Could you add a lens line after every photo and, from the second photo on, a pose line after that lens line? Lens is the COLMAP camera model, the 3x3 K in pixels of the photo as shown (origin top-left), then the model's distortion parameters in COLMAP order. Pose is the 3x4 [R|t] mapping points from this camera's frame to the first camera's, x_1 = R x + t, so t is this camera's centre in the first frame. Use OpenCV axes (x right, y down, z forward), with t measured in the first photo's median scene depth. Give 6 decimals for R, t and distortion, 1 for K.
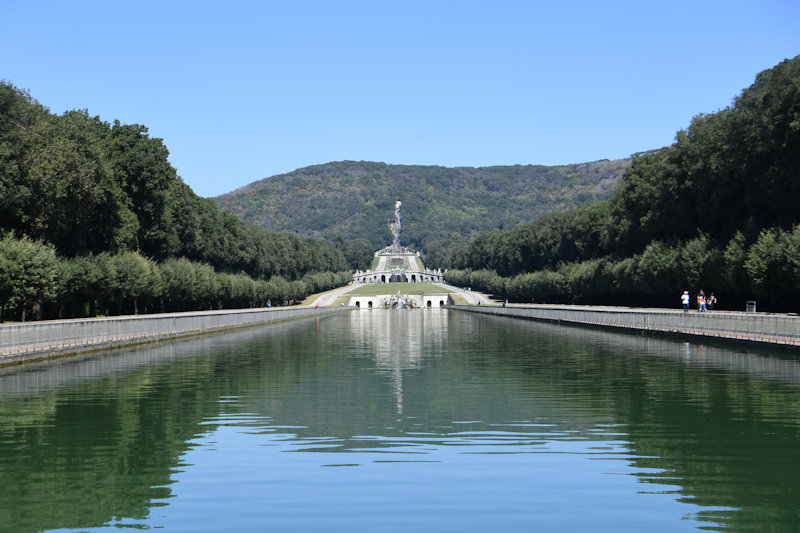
lens RADIAL K [[1617.4, 0, 400.2], [0, 1617.4, 266.5], [0, 0, 1]] dist [0.000588, 0.000000]
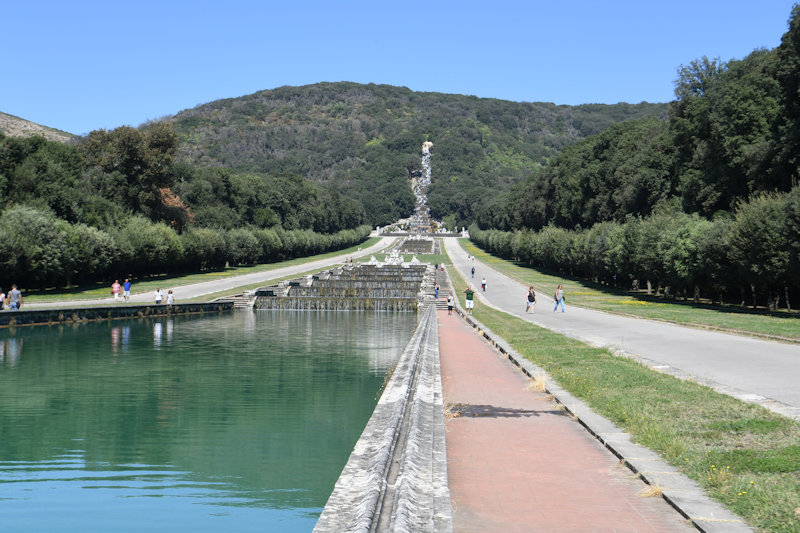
lens RADIAL K [[1332.5, 0, 397.9], [0, 1332.5, 266.7], [0, 0, 1]] dist [0.164464, 0.000000]
pose [[0.999302, 0.021002, -0.030886, 0.003385], [-0.020954, 0.999779, 0.001885, 0.001392], [0.030919, -0.001237, 0.999521, 0.539287]]
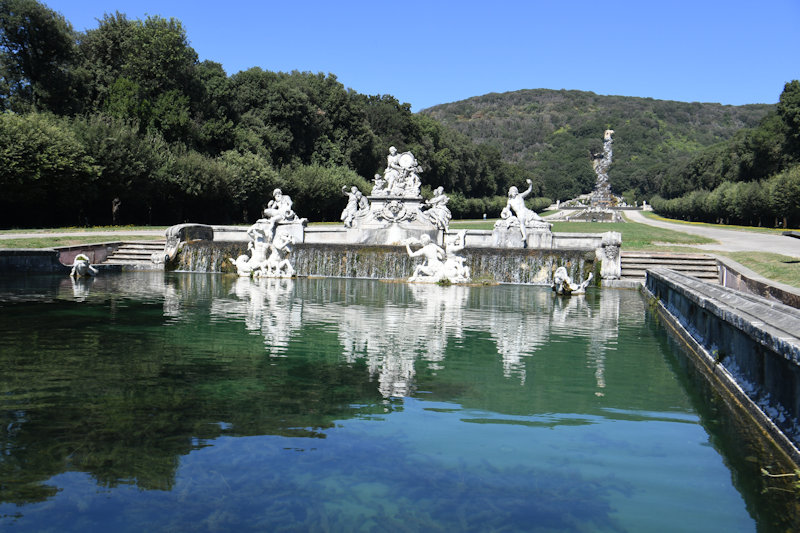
lens RADIAL K [[810.5, 0, 394.8], [0, 810.5, 261.7], [0, 0, 1]] dist [0.059593, 0.000000]
pose [[0.964817, 0.038687, -0.260061, 0.002479], [-0.029810, 0.998833, 0.037993, 0.001256], [0.261228, -0.028904, 0.964844, 0.660703]]
